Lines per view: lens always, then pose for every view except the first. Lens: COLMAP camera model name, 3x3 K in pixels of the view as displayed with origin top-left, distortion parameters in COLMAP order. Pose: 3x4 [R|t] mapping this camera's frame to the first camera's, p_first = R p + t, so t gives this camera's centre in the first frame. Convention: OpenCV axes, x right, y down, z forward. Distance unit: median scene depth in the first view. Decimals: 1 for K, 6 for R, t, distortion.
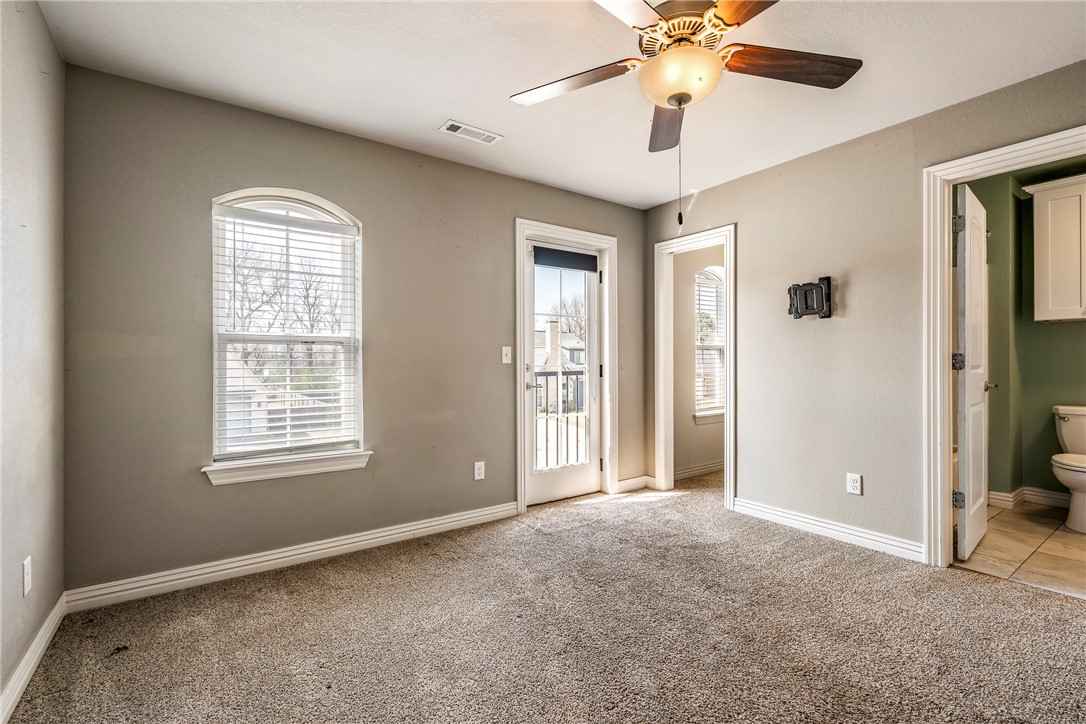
lens RADIAL K [[483.5, 0, 549.1], [0, 483.5, 360.9], [0, 0, 1]] dist [0.001527, -0.000122]
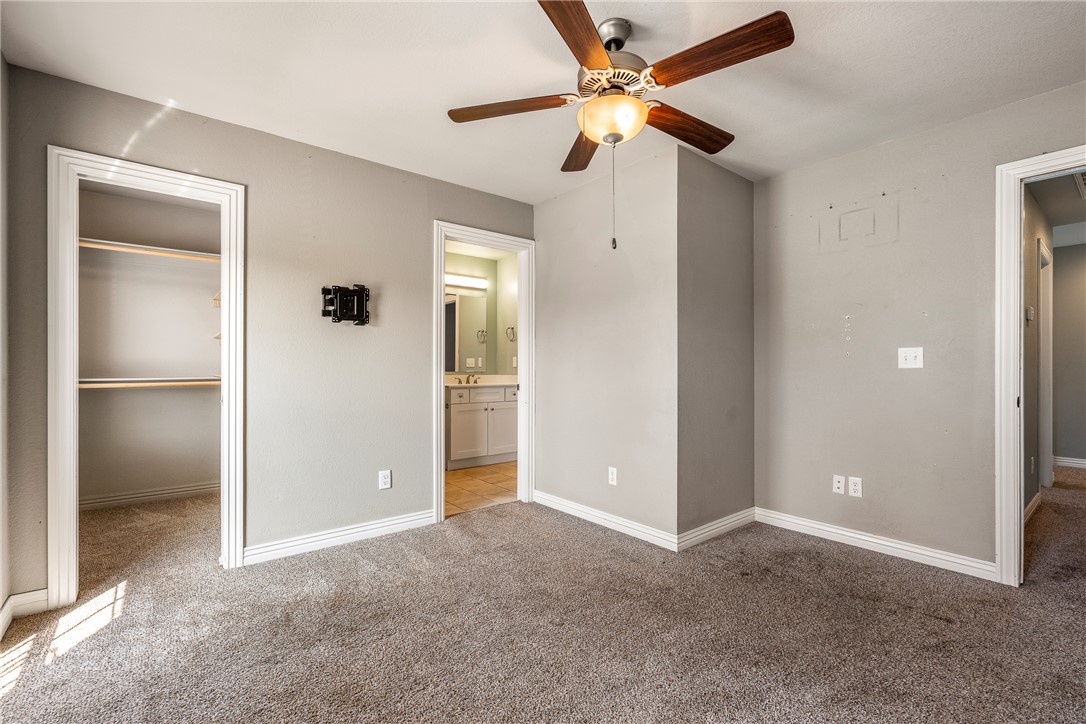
lens RADIAL K [[483.5, 0, 553.2], [0, 483.5, 366.1], [0, 0, 1]] dist [0.001527, -0.000122]
pose [[-0.065925, 0.005291, 0.997811, -0.535818], [-0.001443, 0.999984, -0.005398, 0.002452], [-0.997824, -0.001795, -0.065917, 0.757144]]
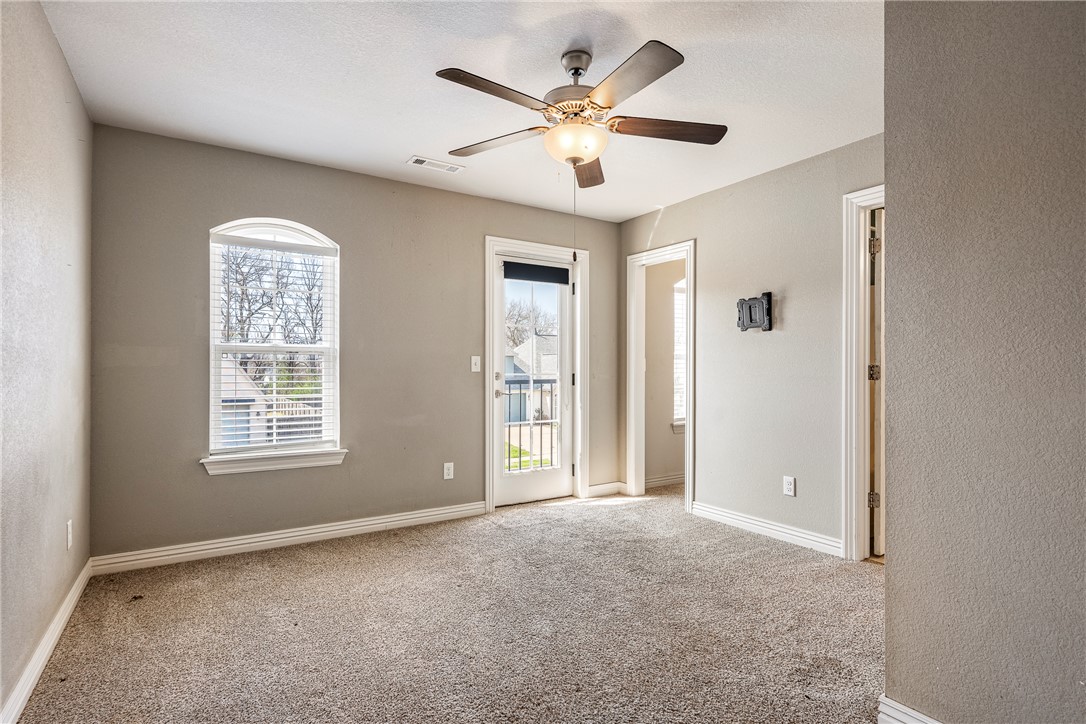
lens RADIAL K [[539.7, 0, 549.8], [0, 539.7, 368.3], [0, 0, 1]] dist [0.001710, 0.000248]
pose [[0.998899, 0.005002, -0.046644, 0.169766], [-0.005020, 0.999987, -0.000277, -0.003967], [0.046642, 0.000510, 0.998912, -0.241043]]
